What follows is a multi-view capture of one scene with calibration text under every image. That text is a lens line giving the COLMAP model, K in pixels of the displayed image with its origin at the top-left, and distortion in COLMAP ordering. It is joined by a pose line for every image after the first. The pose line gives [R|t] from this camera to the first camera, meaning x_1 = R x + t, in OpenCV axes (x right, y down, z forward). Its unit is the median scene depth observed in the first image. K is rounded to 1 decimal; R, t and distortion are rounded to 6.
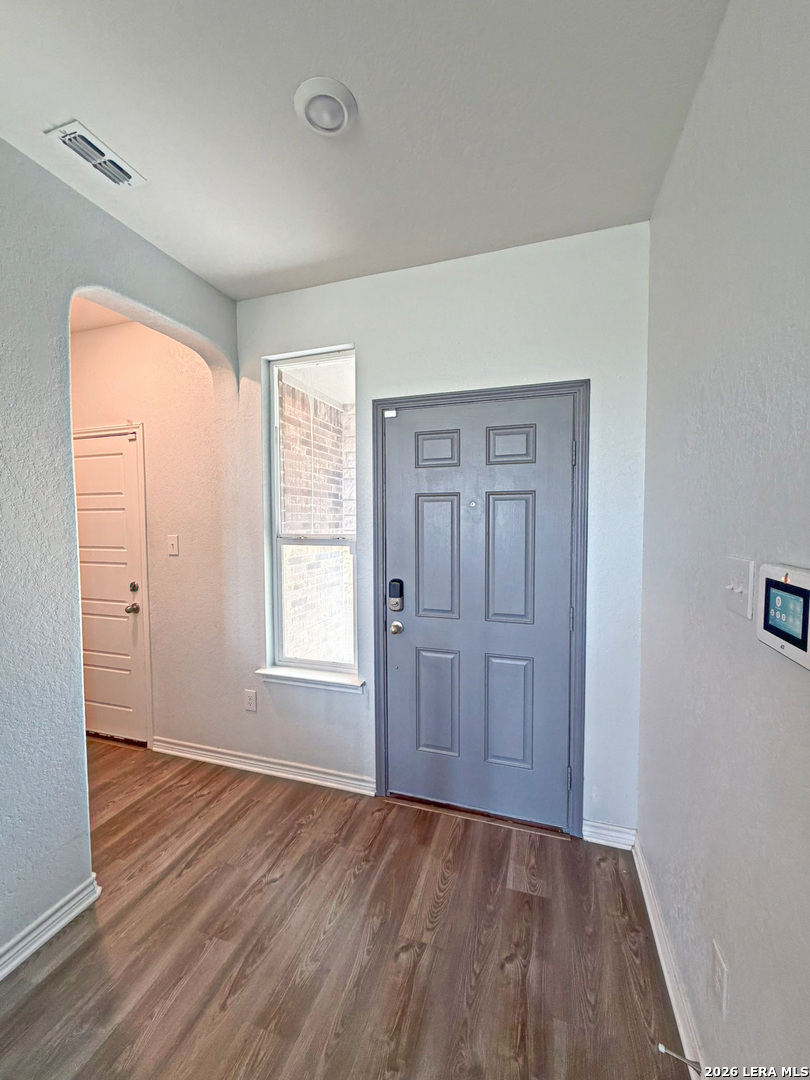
lens RADIAL K [[433.5, 0, 405.7], [0, 433.5, 538.7], [0, 0, 1]] dist [-0.002187, 0.000481]
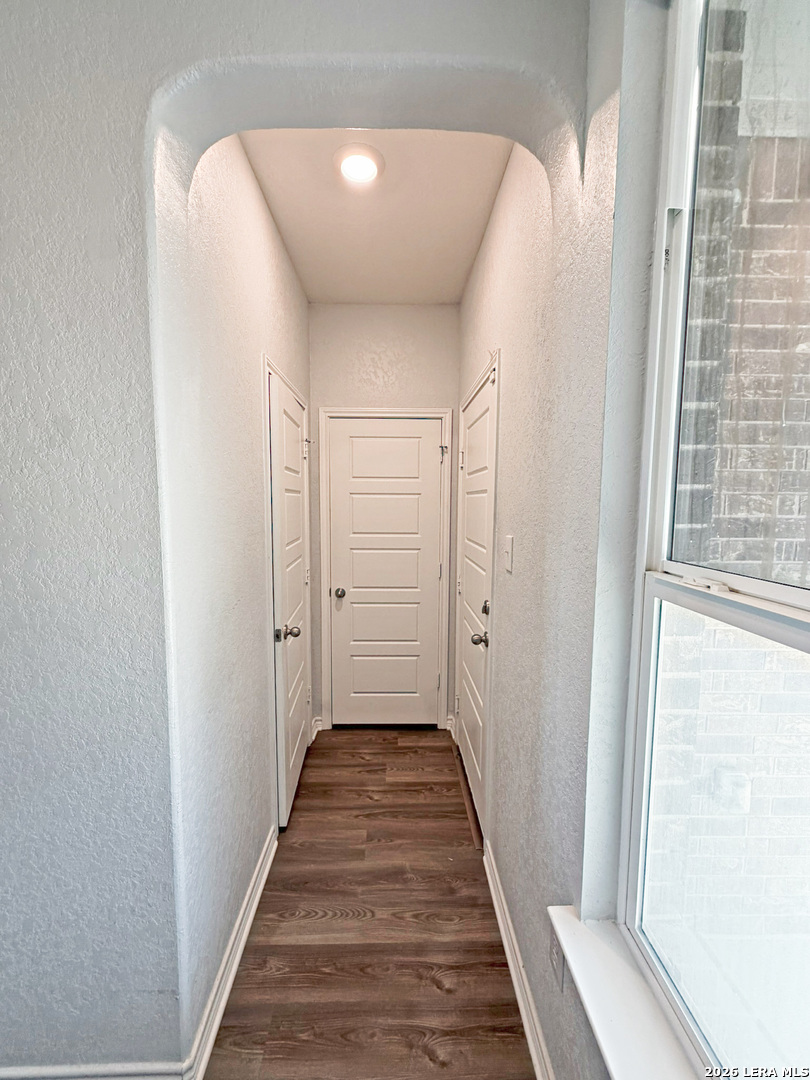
lens RADIAL K [[433.5, 0, 402.1], [0, 433.5, 541.1], [0, 0, 1]] dist [-0.002187, 0.000481]
pose [[0.325417, 0.090970, -0.941185, -0.074791], [-0.048719, 0.995652, 0.079390, -0.056339], [0.944315, 0.020019, 0.328434, 0.985231]]
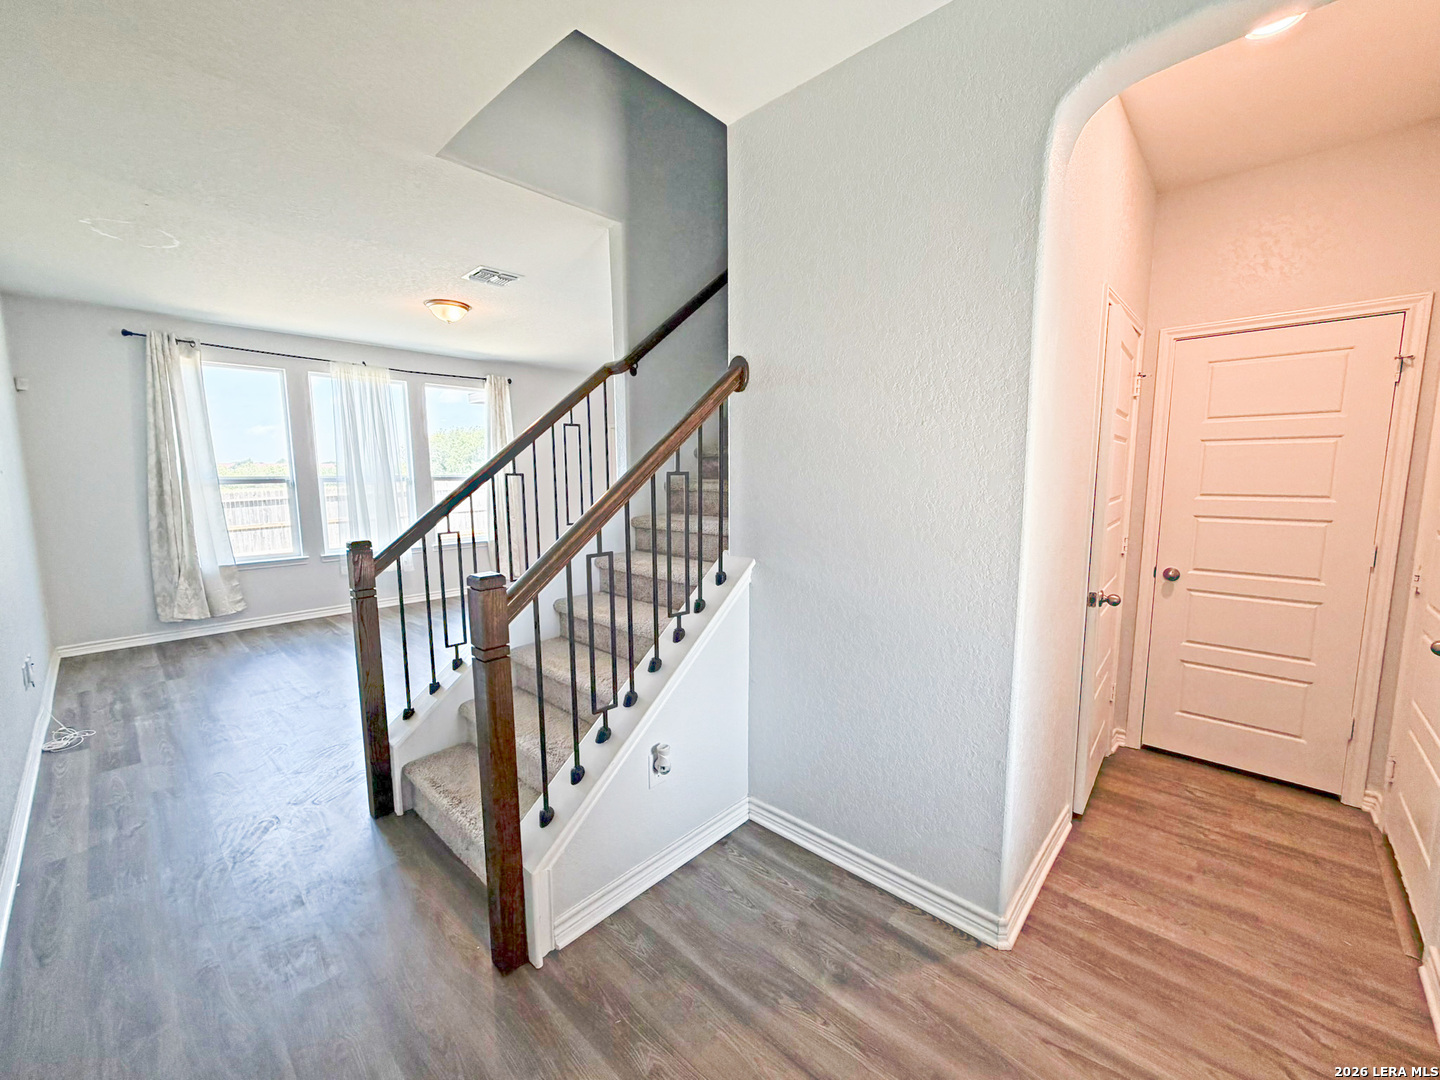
lens RADIAL K [[578.0, 0, 720.2], [0, 578.0, 541.3], [0, 0, 1]] dist [-0.002187, 0.000481]
pose [[-0.427882, 0.116098, -0.896347, 0.299754], [-0.031718, 0.989176, 0.143262, -0.010673], [0.903278, 0.089730, -0.419568, 0.840702]]
